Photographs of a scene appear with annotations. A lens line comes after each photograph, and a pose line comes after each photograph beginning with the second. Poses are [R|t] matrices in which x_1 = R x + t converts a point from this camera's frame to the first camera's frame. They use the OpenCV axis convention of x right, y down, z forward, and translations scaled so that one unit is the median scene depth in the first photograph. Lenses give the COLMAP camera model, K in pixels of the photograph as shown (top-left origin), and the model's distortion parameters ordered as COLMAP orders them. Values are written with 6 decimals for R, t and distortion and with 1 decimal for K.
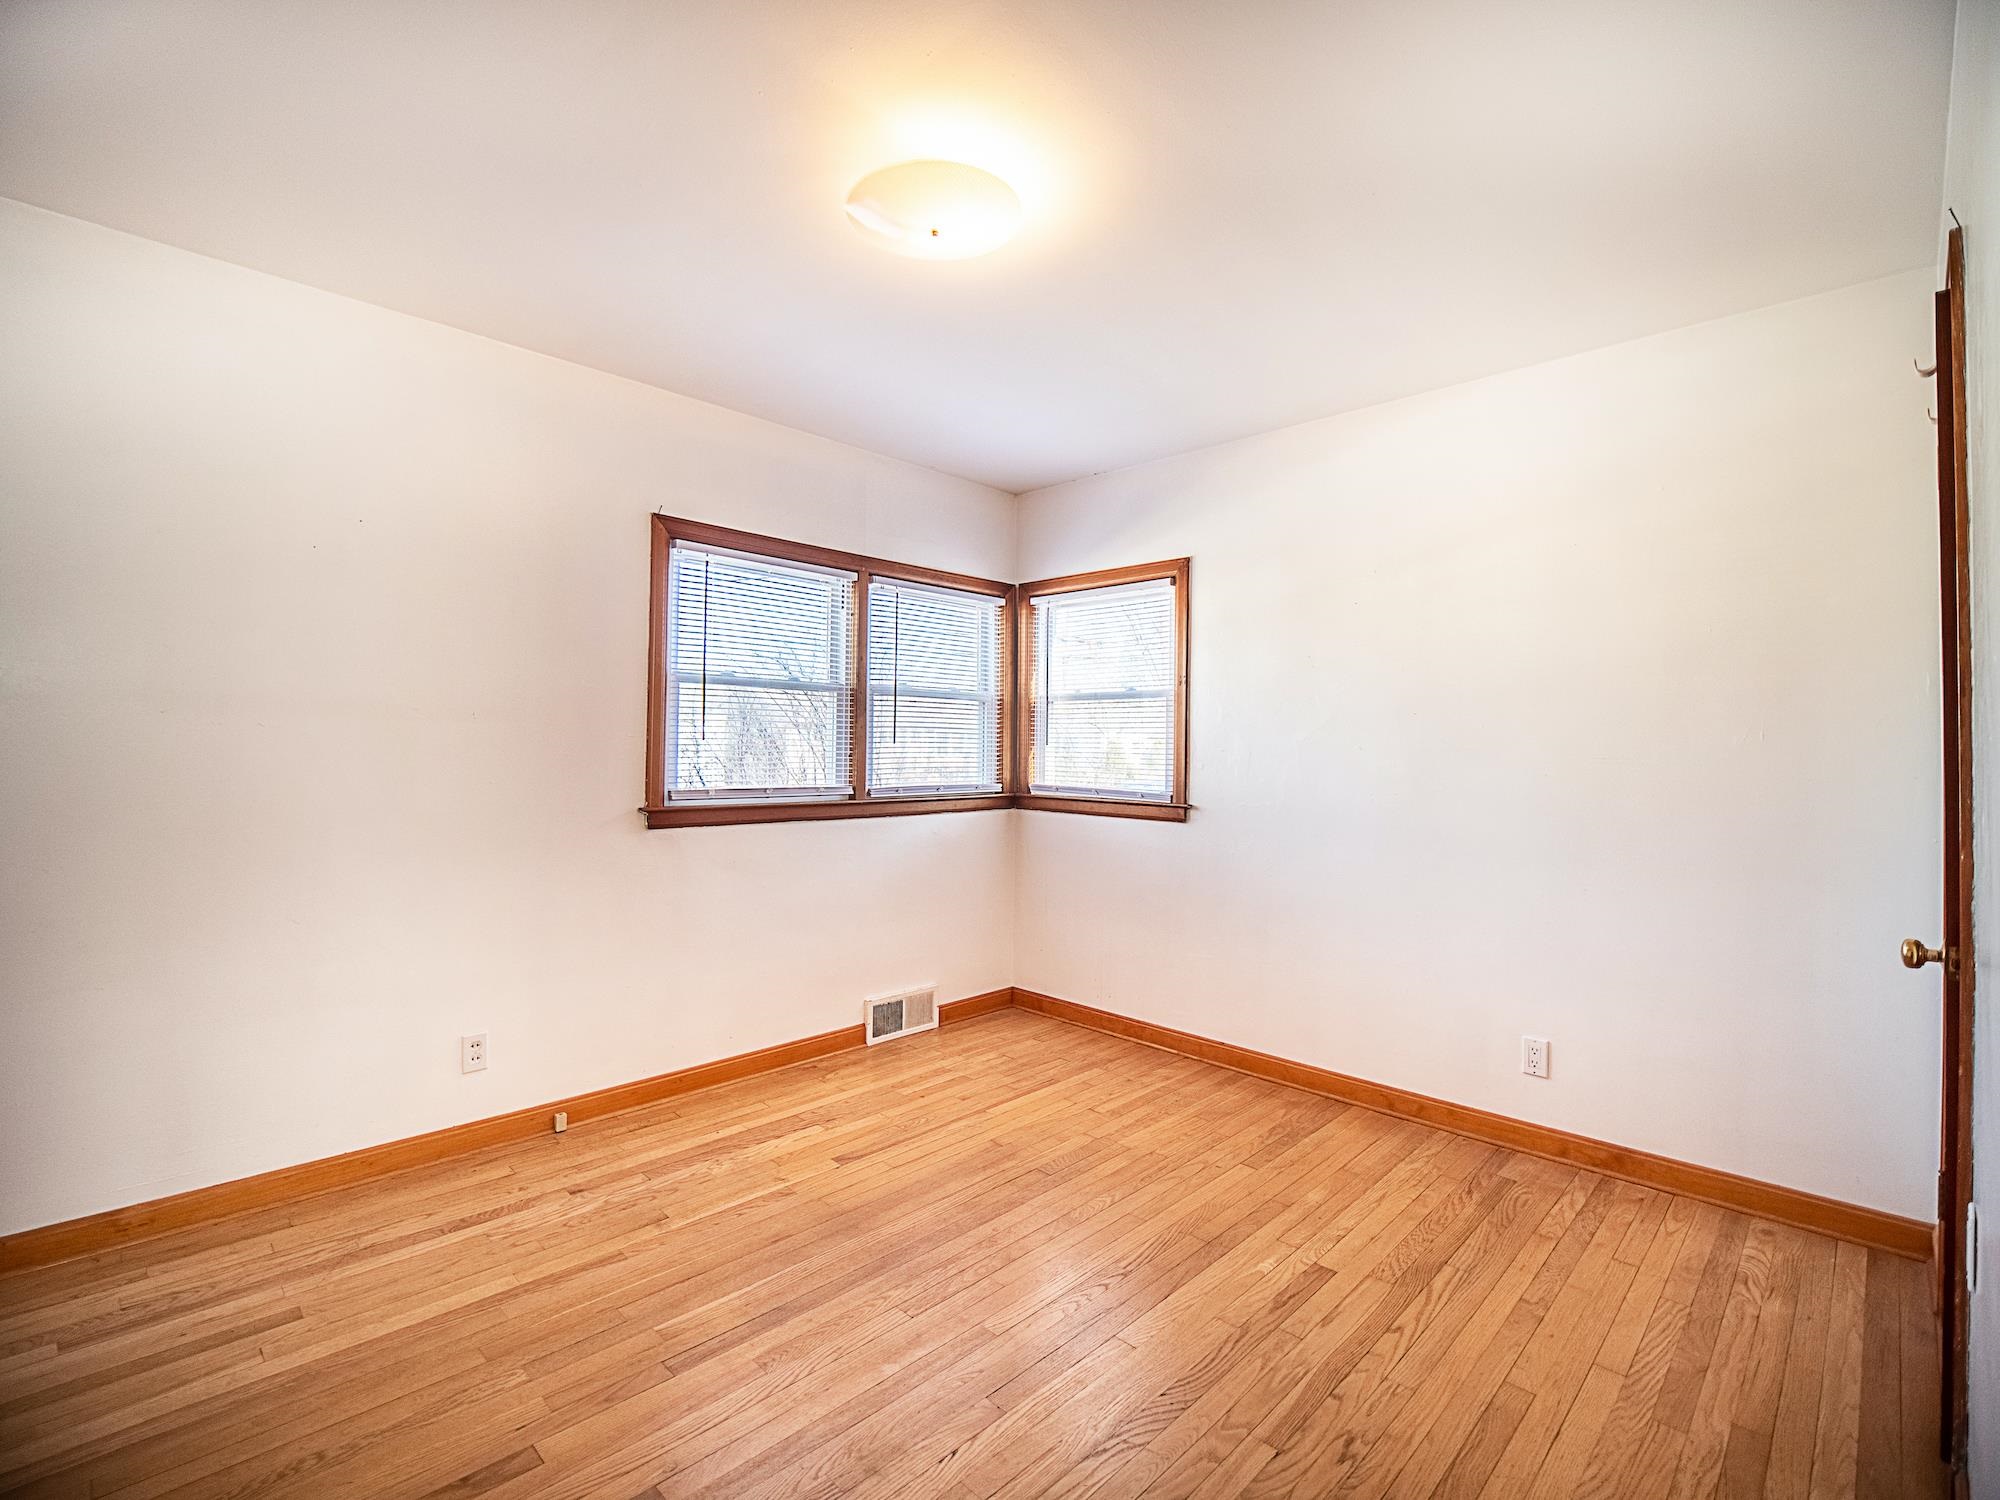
lens RADIAL K [[912.3, 0, 1002.6], [0, 912.3, 733.7], [0, 0, 1]] dist [-0.022038, -0.003031]
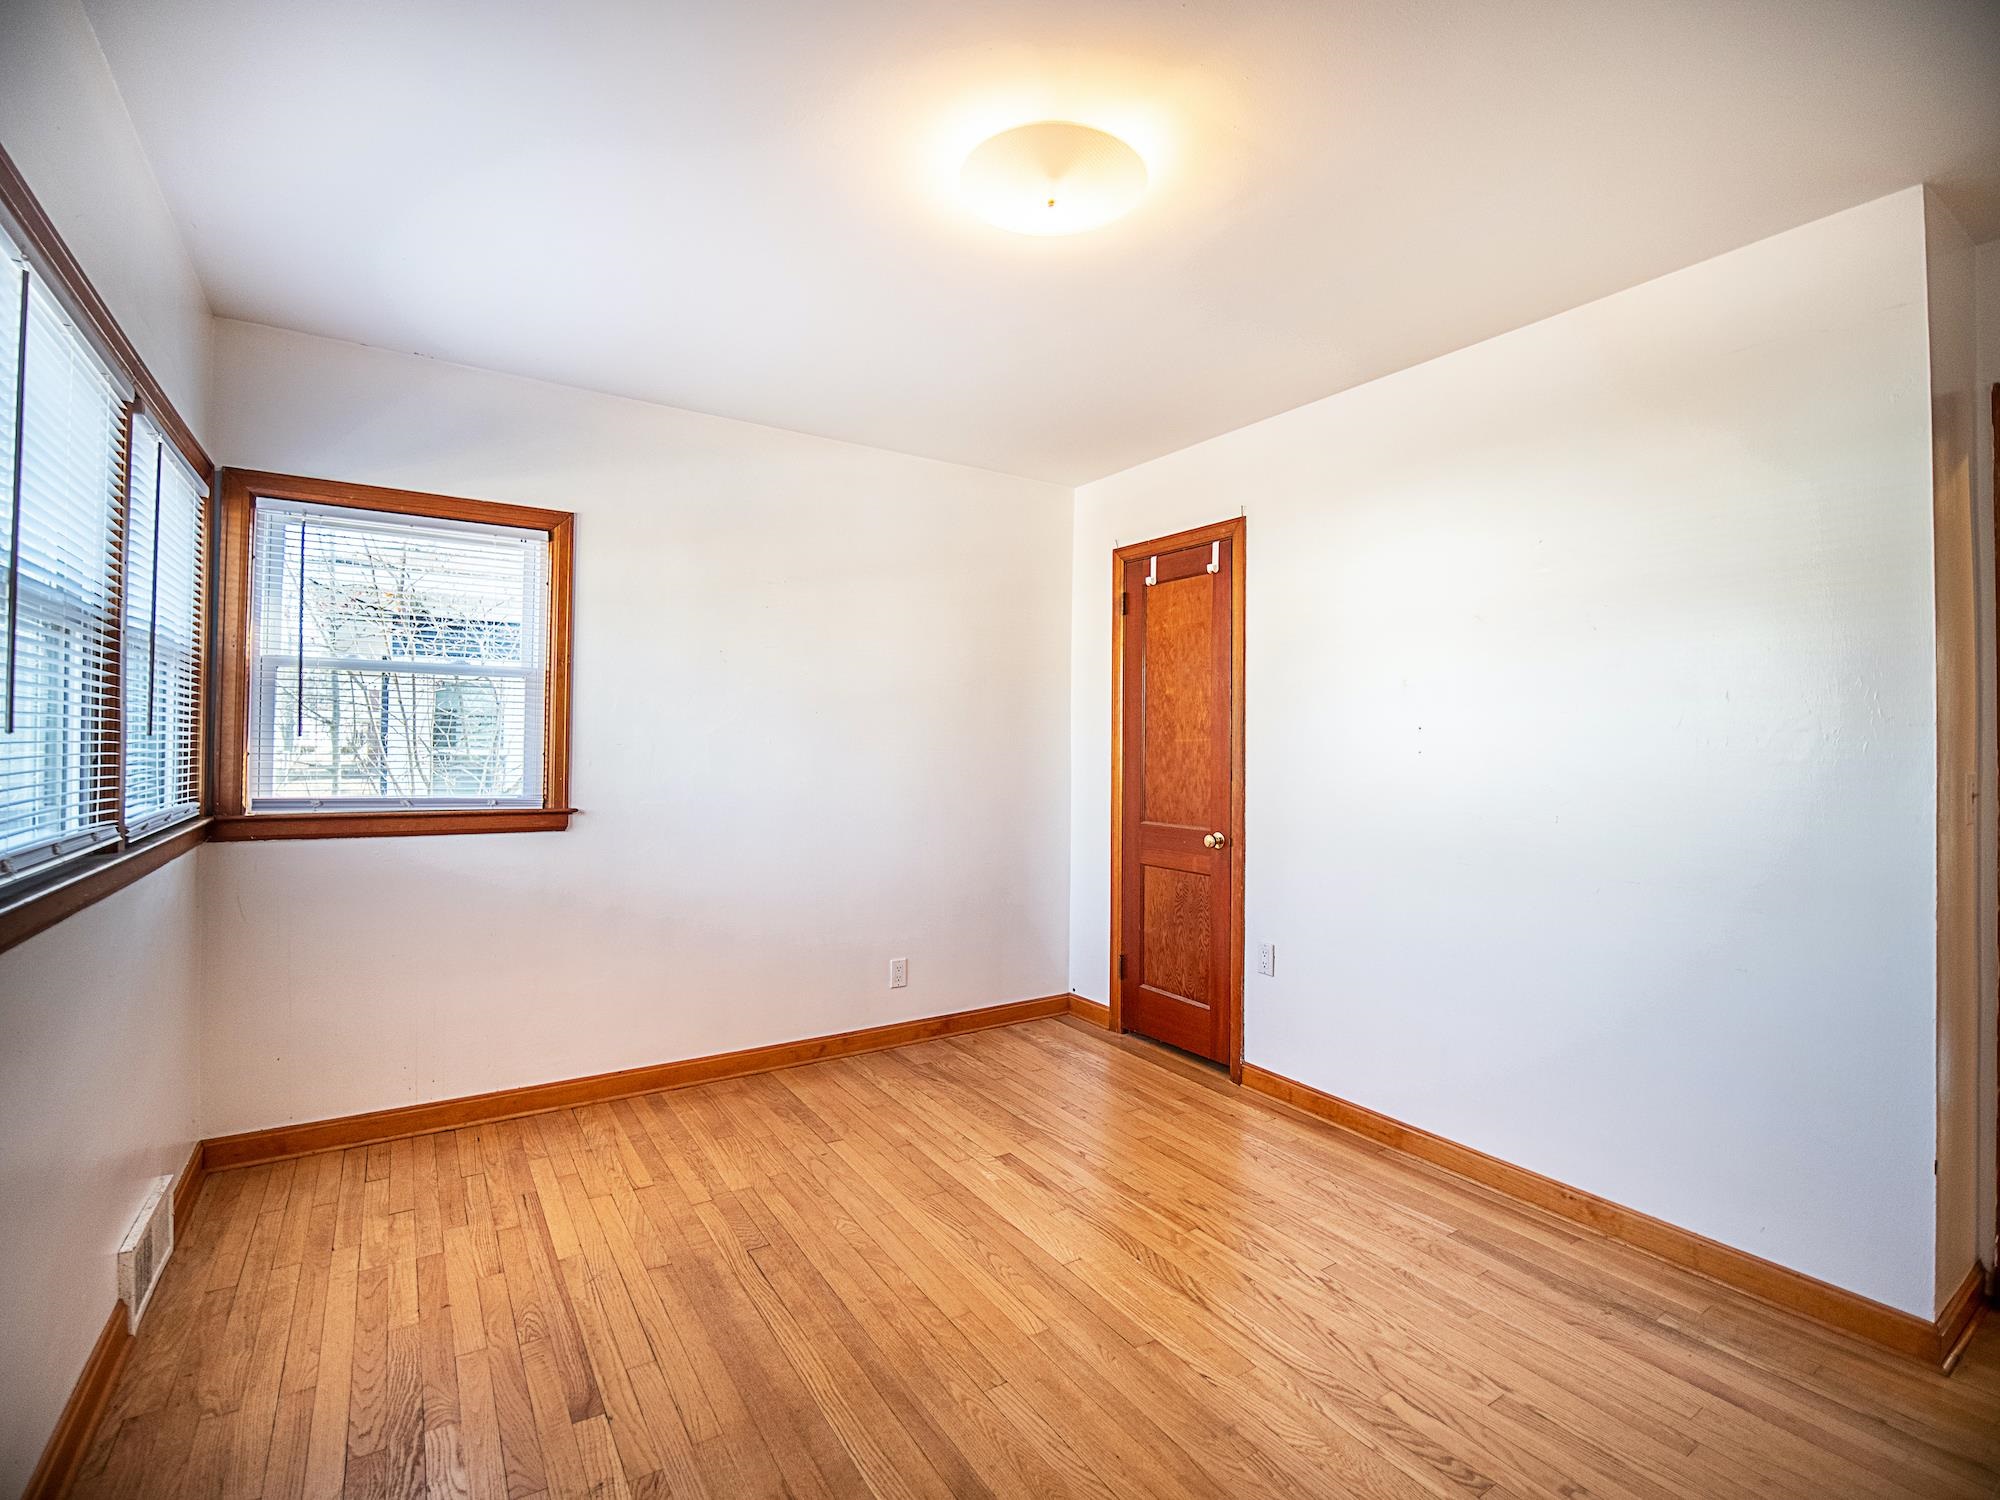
lens RADIAL K [[912.3, 0, 979.7], [0, 912.3, 738.3], [0, 0, 1]] dist [-0.022038, -0.003031]
pose [[0.220472, -0.004234, 0.975384, -0.606381], [-0.022707, 0.999697, 0.009472, -0.003686], [-0.975129, -0.024236, 0.220309, 0.519496]]
